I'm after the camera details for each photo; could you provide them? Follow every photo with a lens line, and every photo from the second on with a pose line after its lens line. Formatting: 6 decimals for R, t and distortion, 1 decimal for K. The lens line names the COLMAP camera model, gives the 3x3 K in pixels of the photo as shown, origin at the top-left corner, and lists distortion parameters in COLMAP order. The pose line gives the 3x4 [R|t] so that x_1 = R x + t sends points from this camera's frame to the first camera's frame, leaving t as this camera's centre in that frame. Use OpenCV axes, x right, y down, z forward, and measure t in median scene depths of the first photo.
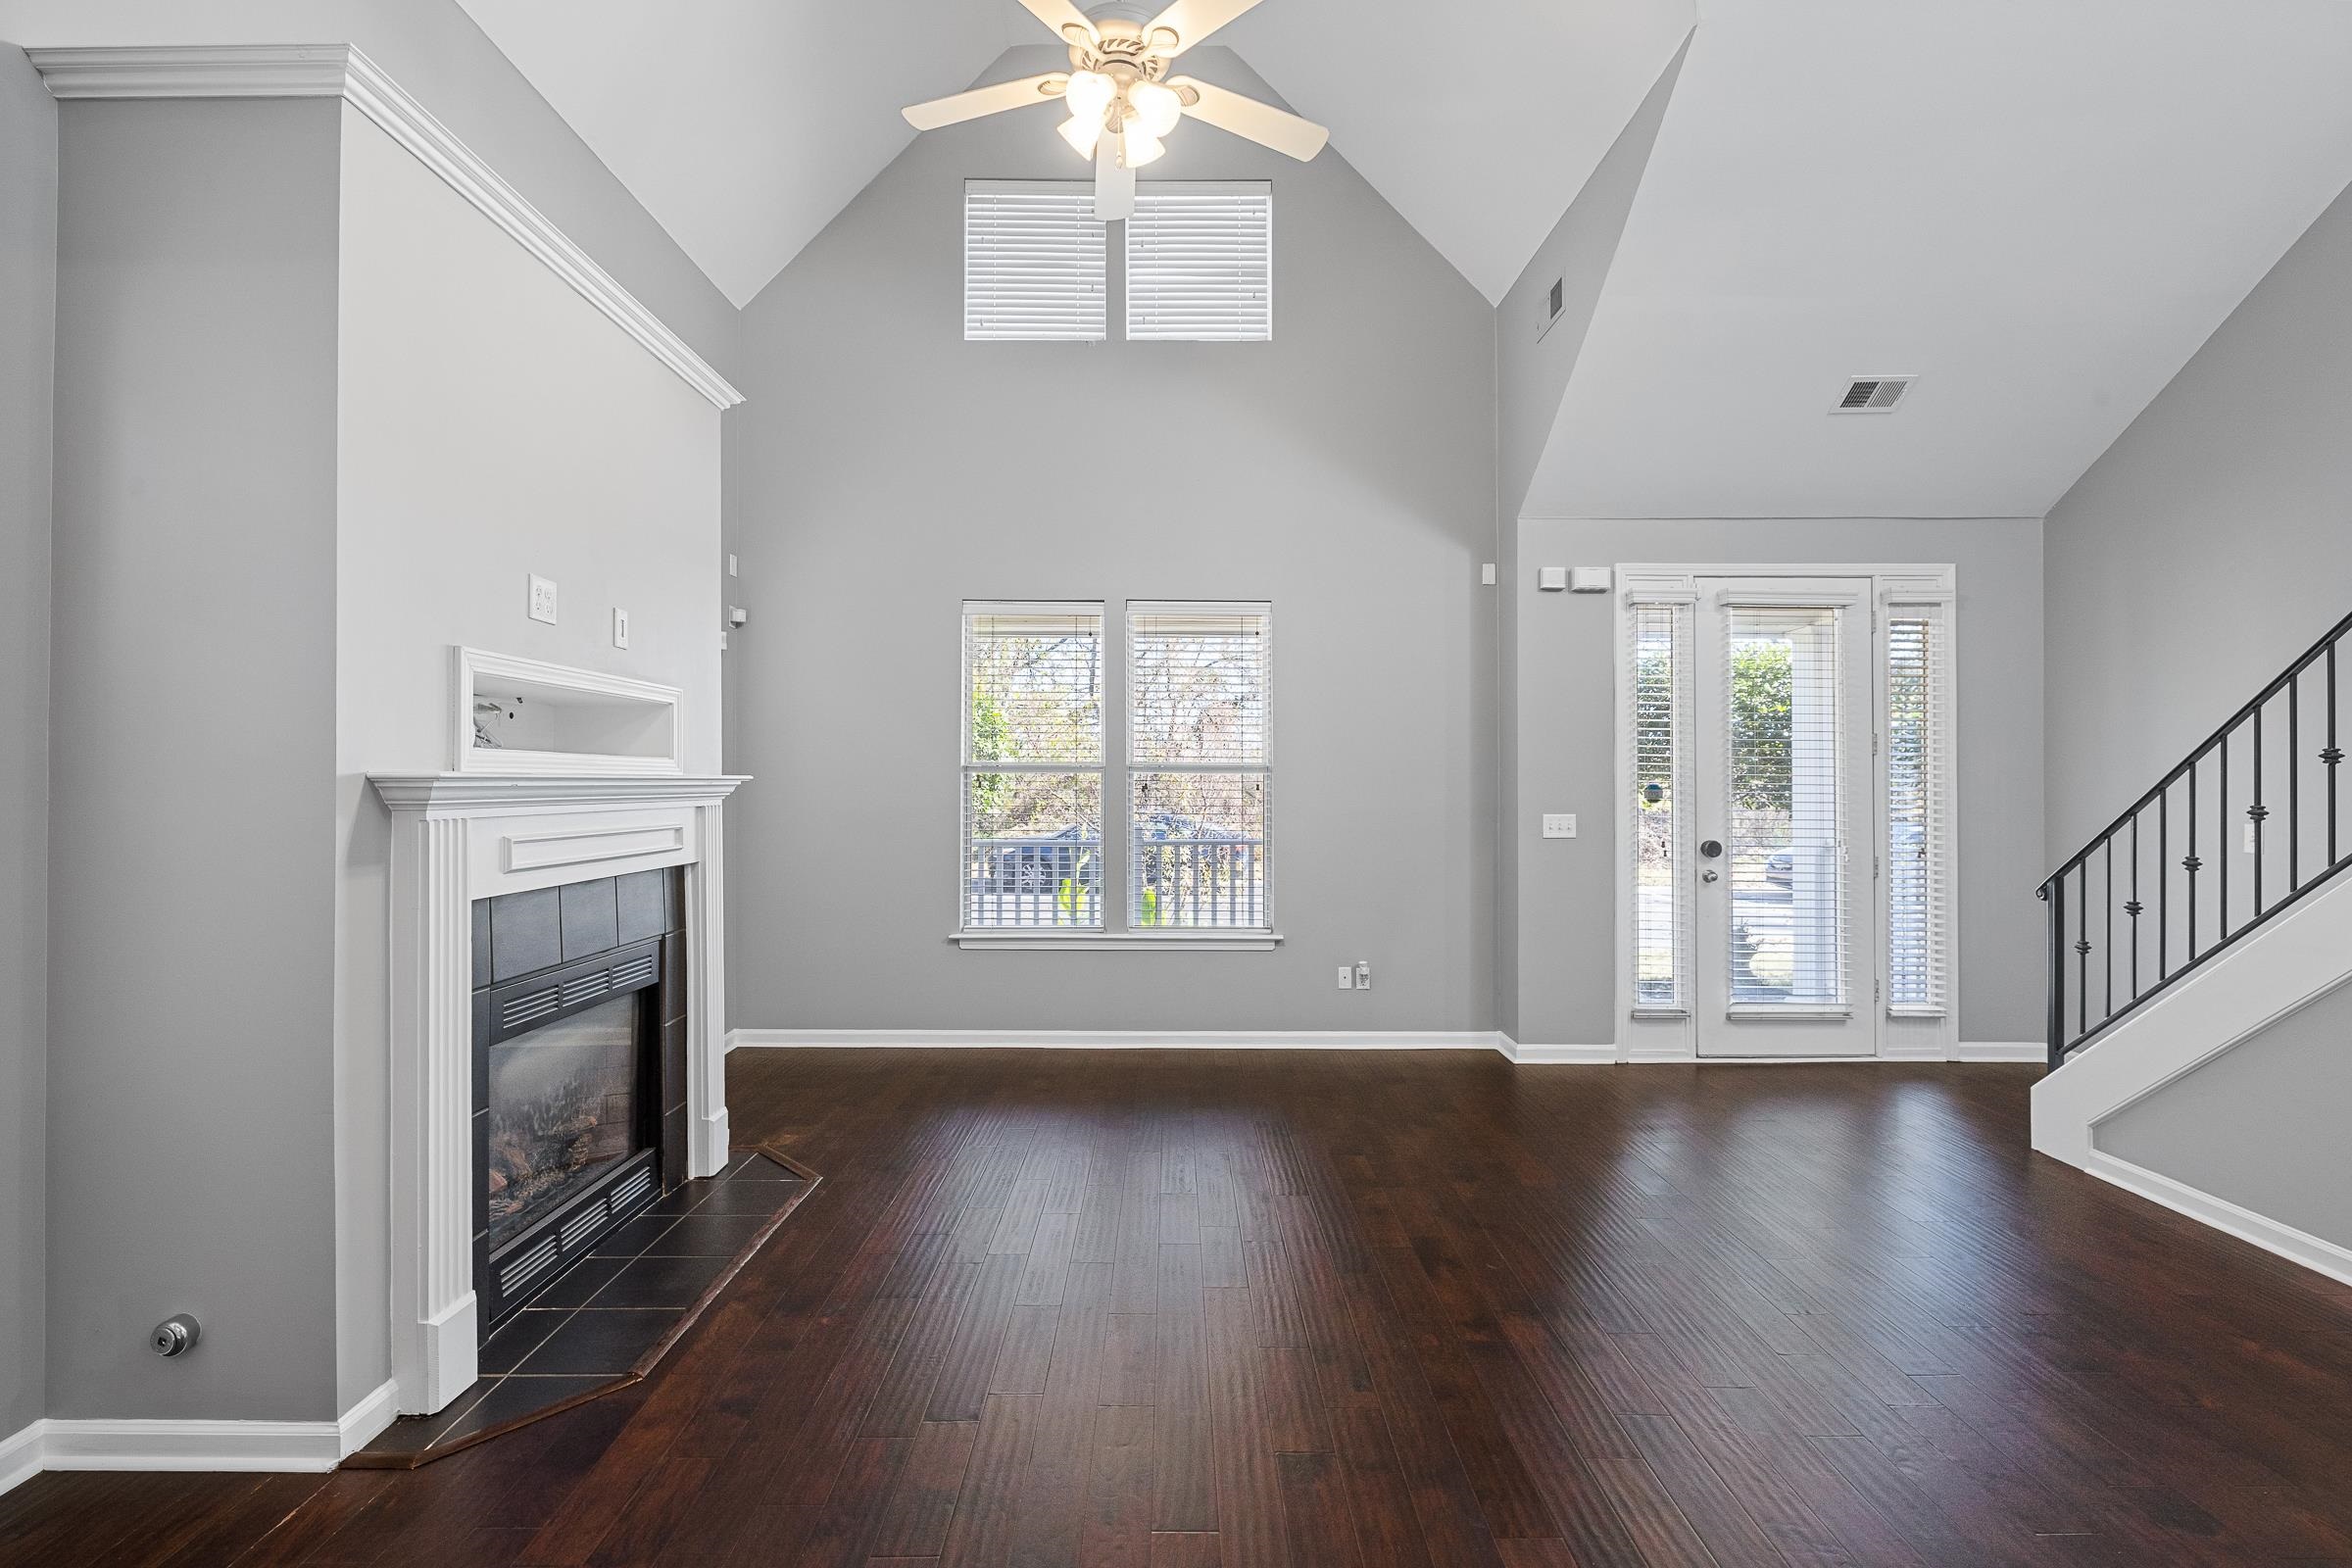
lens RADIAL K [[1072.1, 0, 1167.9], [0, 1072.1, 768.6], [0, 0, 1]] dist [-0.001384, -0.000086]
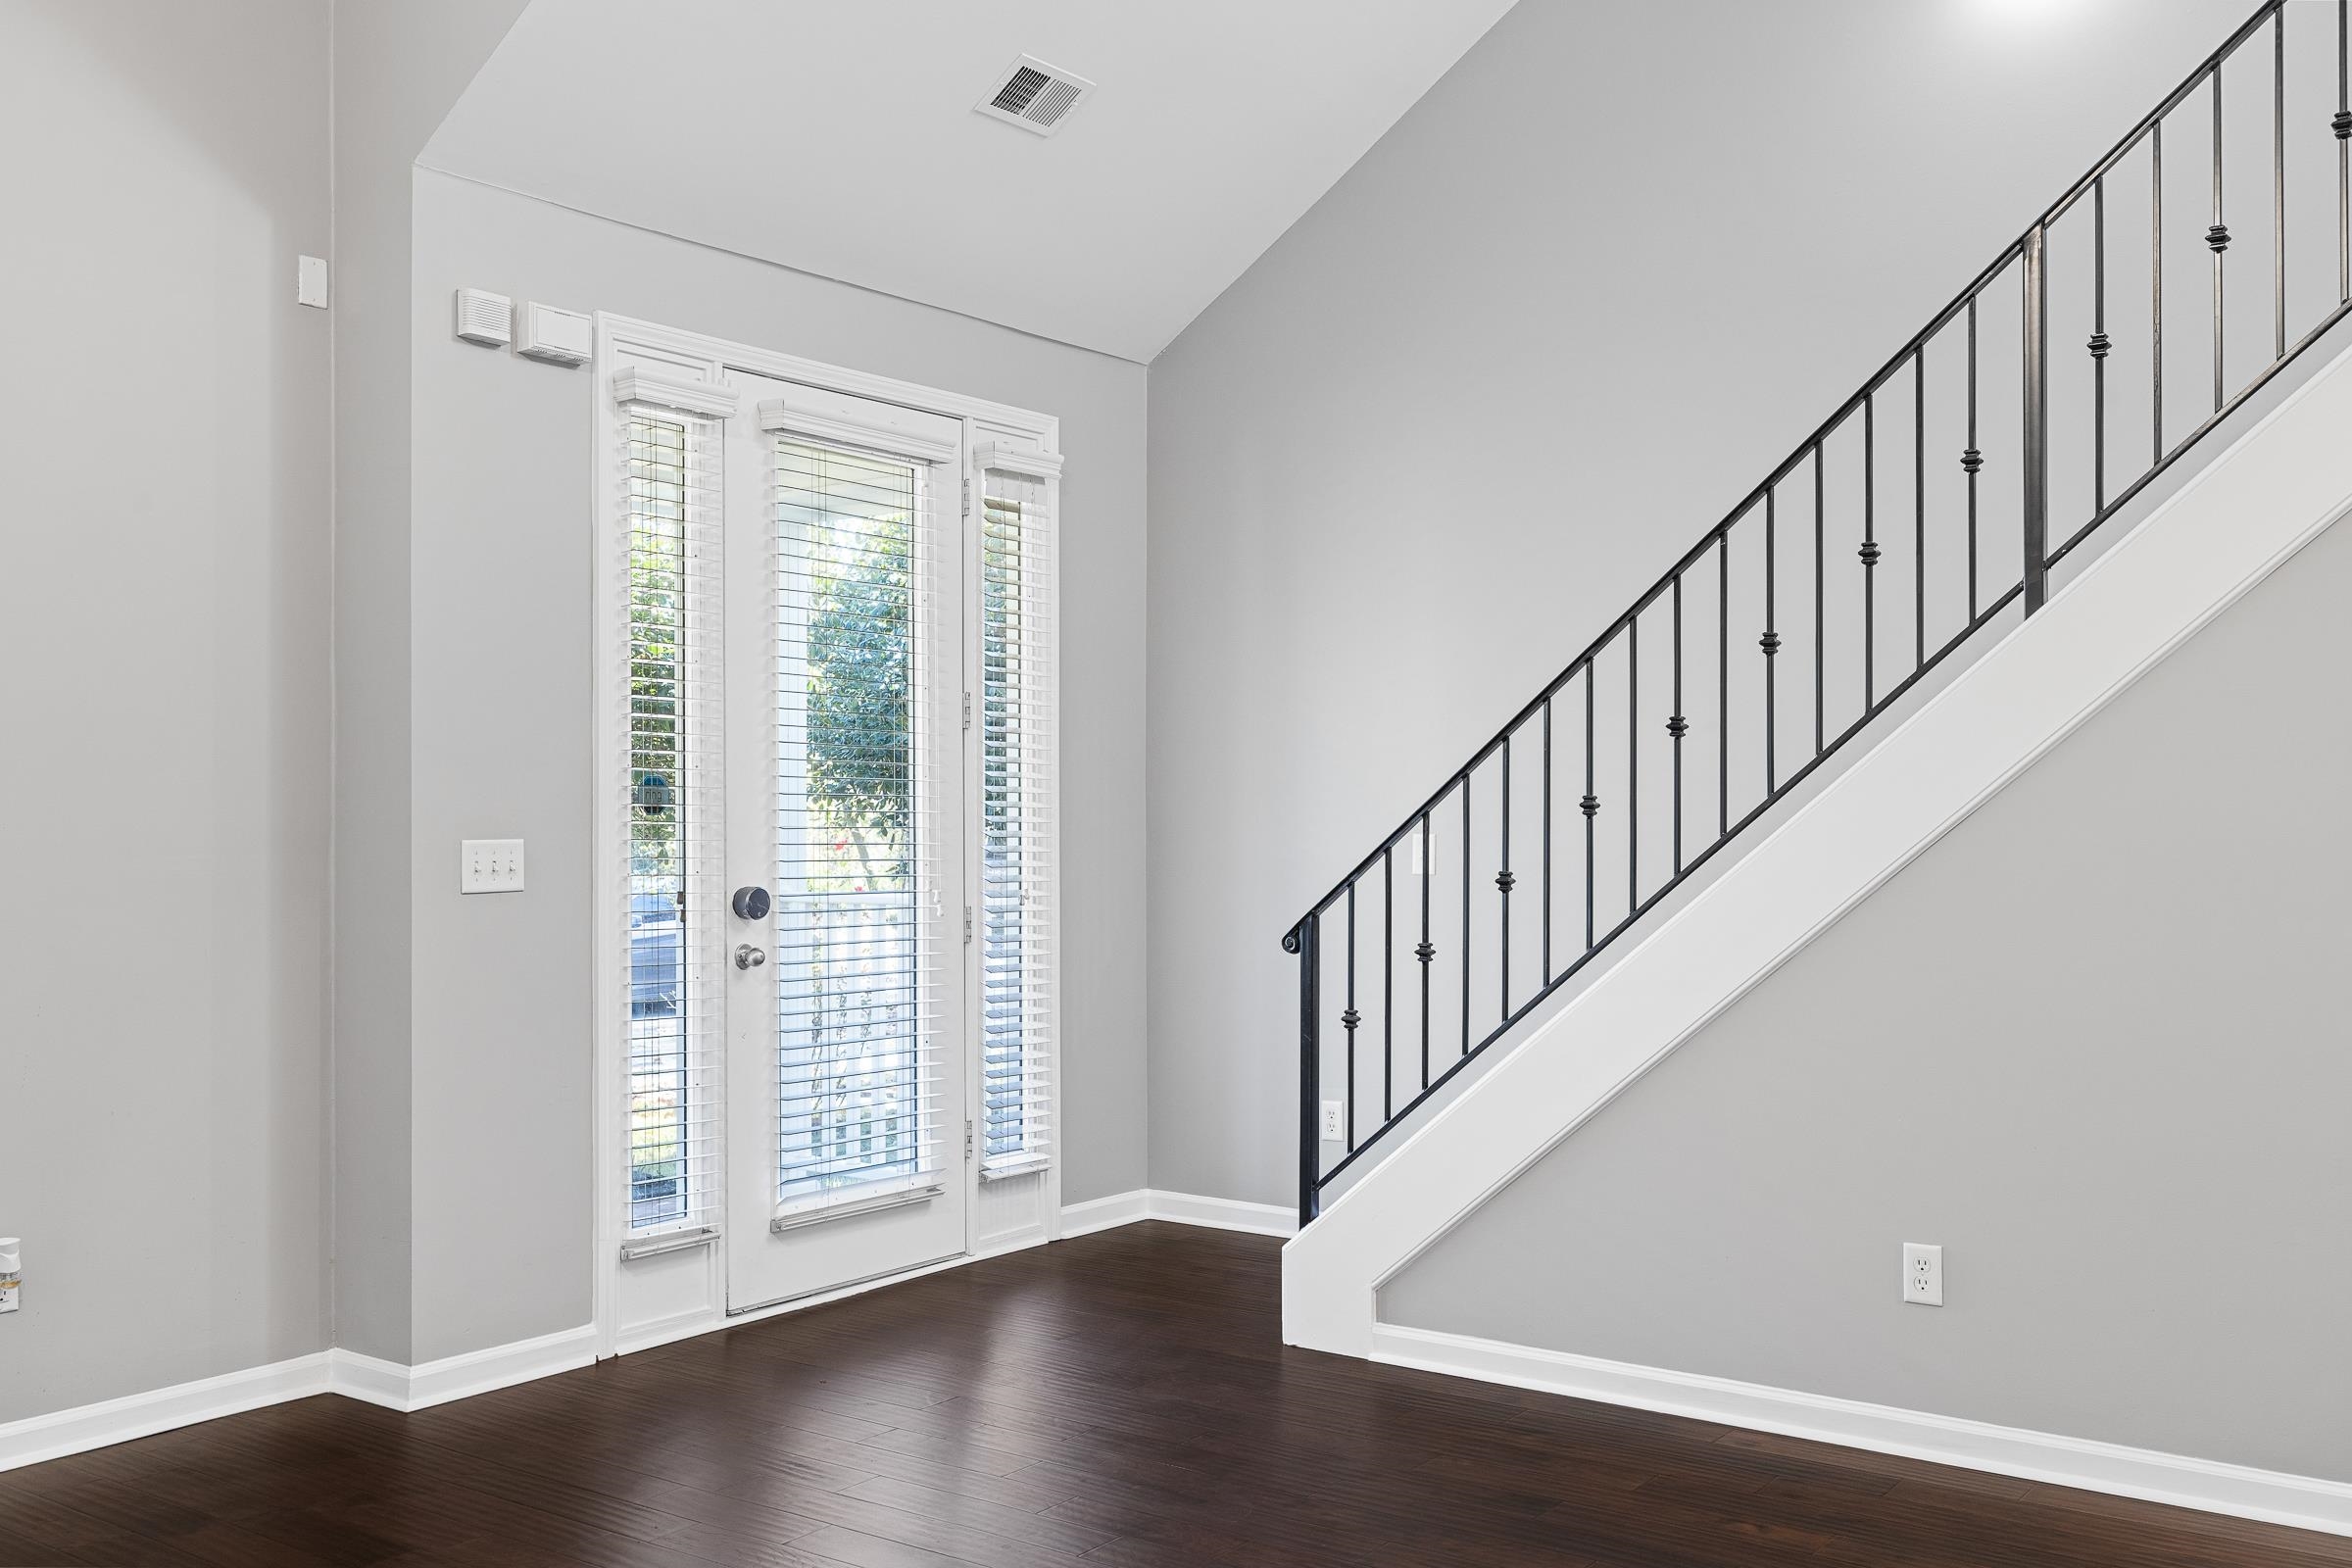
lens RADIAL K [[2127.7, 0, 1179.3], [0, 2127.7, 790.5], [0, 0, 1]] dist [0.015046, -0.009882]
pose [[0.588991, 0.007148, 0.808108, -0.194461], [-0.004704, 0.999974, -0.005417, 0.025717], [-0.808126, -0.000610, 0.589009, 0.236430]]
